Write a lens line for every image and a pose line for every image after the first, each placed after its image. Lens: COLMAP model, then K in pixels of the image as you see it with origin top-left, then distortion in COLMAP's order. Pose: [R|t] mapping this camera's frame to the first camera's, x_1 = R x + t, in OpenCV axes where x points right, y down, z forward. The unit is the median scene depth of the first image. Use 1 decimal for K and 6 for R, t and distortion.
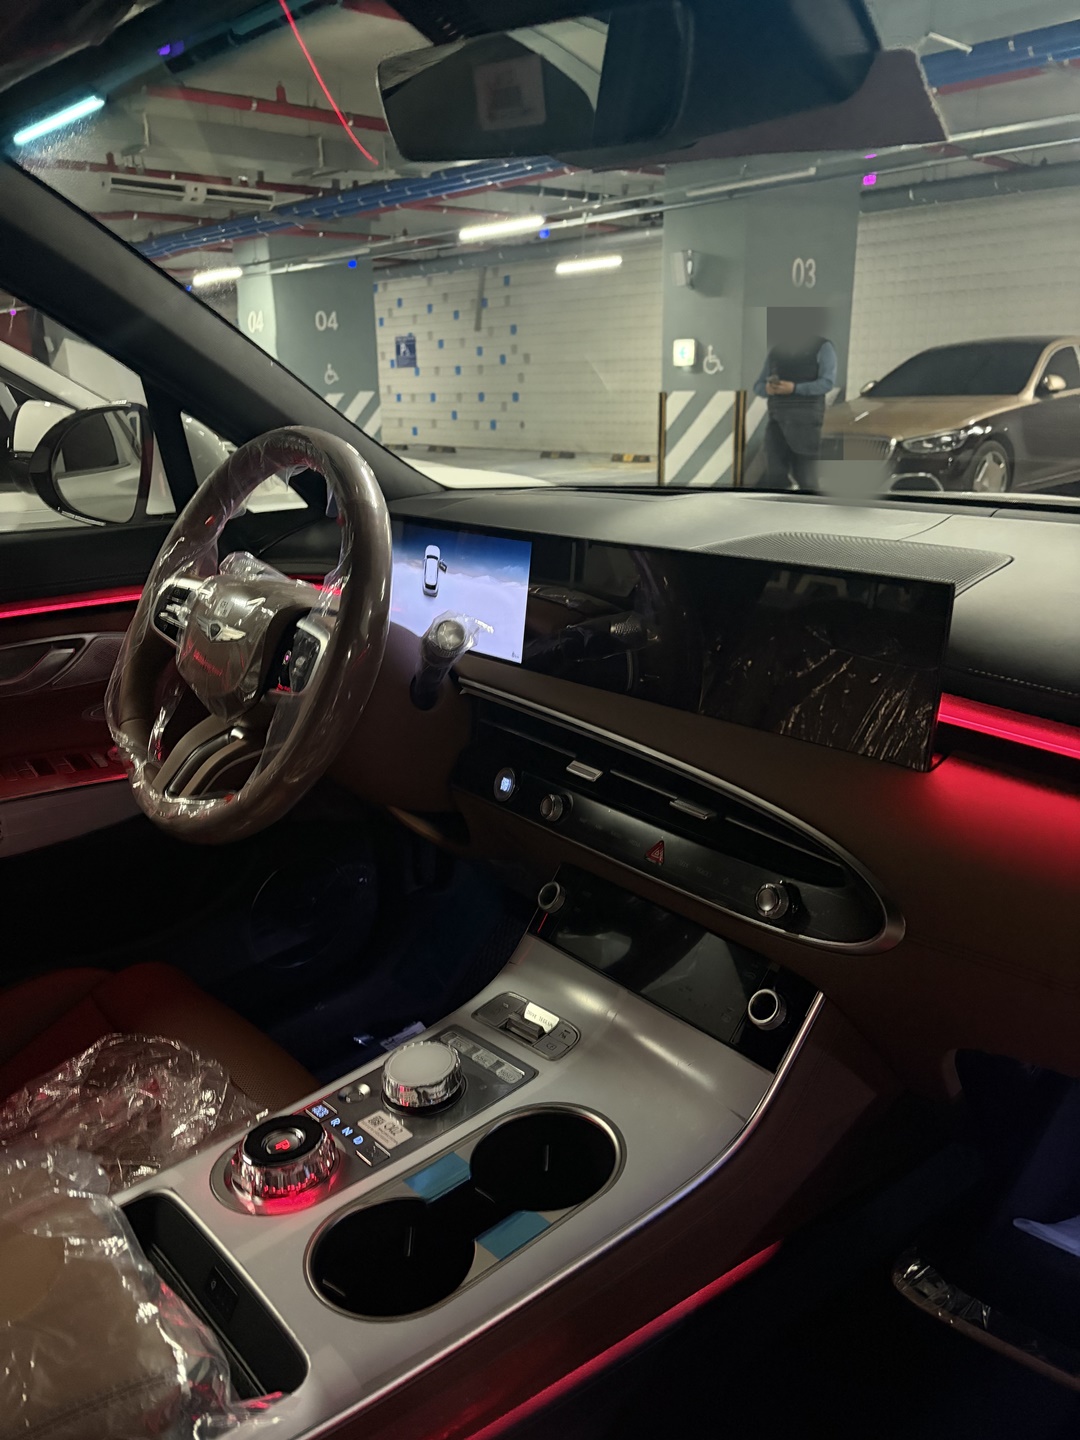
lens RADIAL K [[1093.2, 0, 543.0], [0, 1093.2, 722.7], [0, 0, 1]] dist [0.037246, -0.044018]
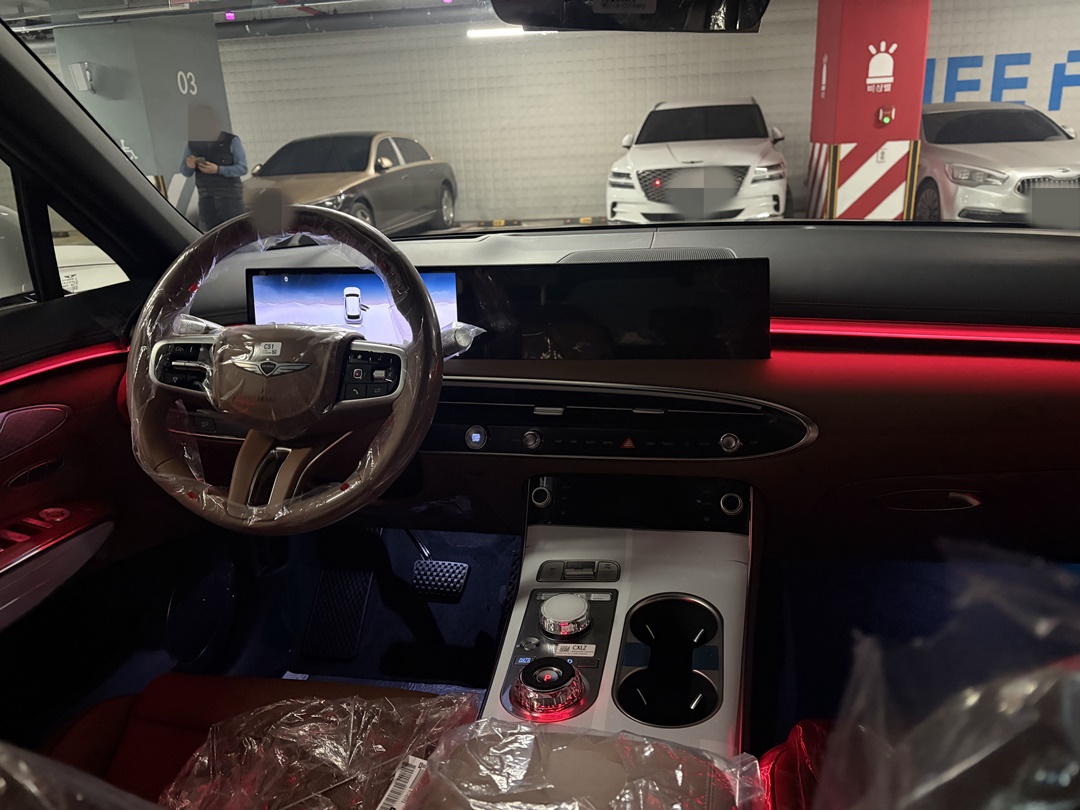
lens RADIAL K [[819.9, 0, 533.3], [0, 819.9, 401.1], [0, 0, 1]] dist [0.037246, -0.044018]
pose [[0.790450, -0.197256, 0.579895, -0.568196], [0.209567, 0.976685, 0.046567, -0.024235], [-0.575560, 0.084718, 0.813359, 0.053859]]
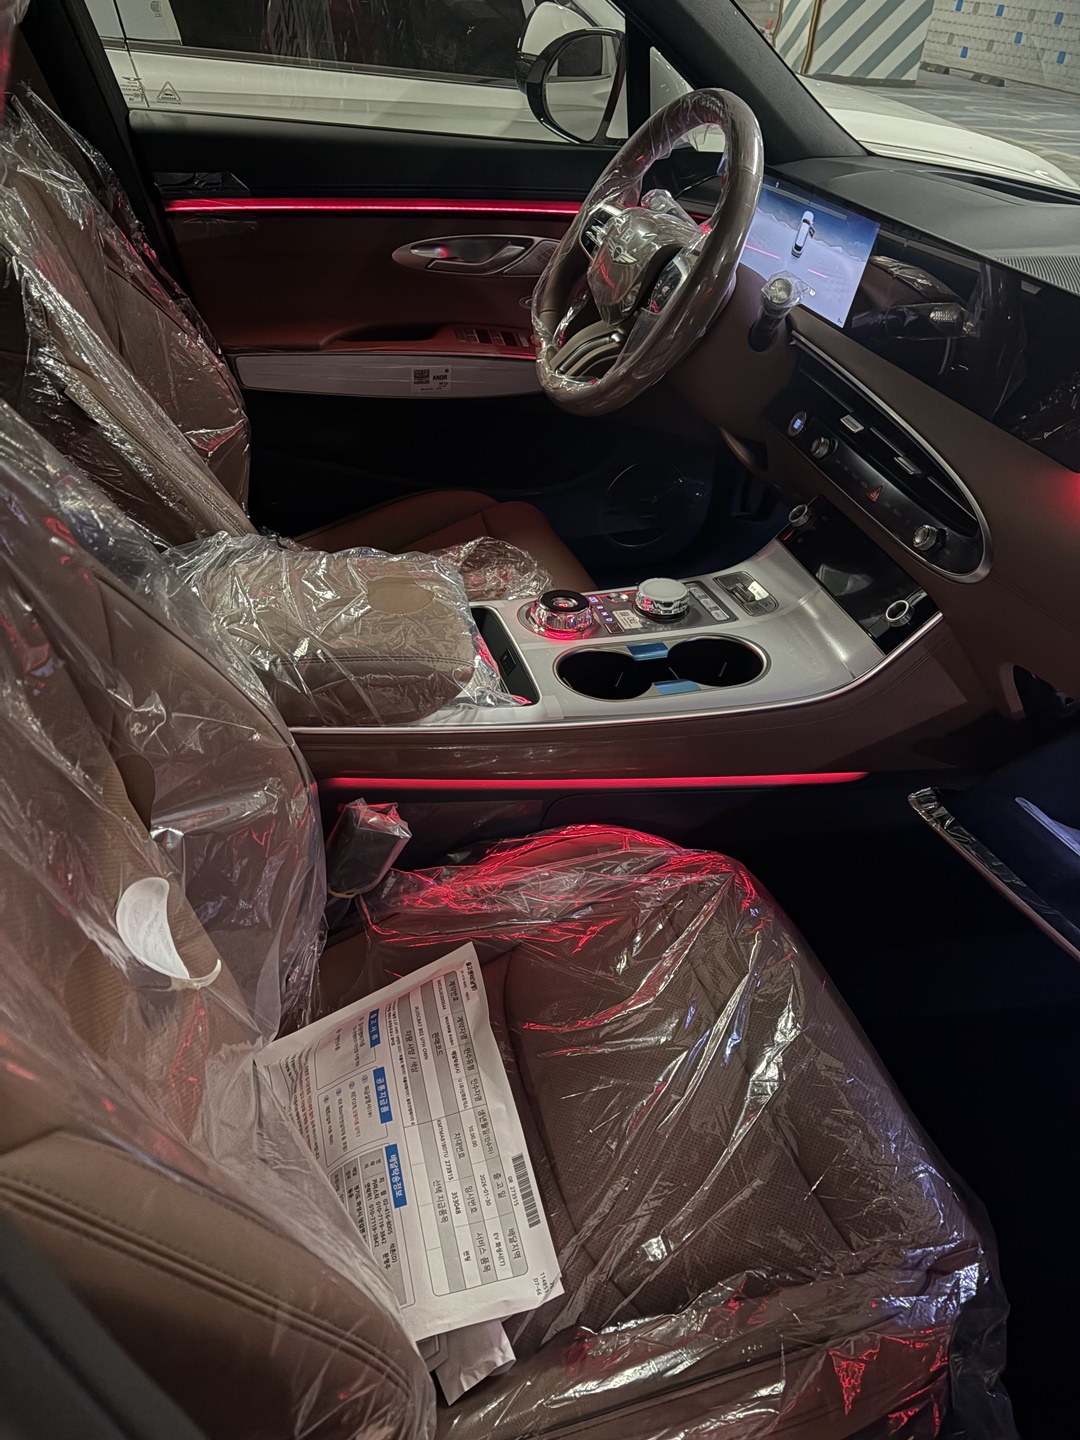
lens RADIAL K [[1093.2, 0, 526.4], [0, 1093.2, 715.8], [0, 0, 1]] dist [0.037246, -0.044018]
pose [[0.895848, 0.322129, -0.306088, 0.173851], [-0.218178, 0.918943, 0.328545, 0.016594], [0.387111, -0.227544, 0.893515, -0.325941]]
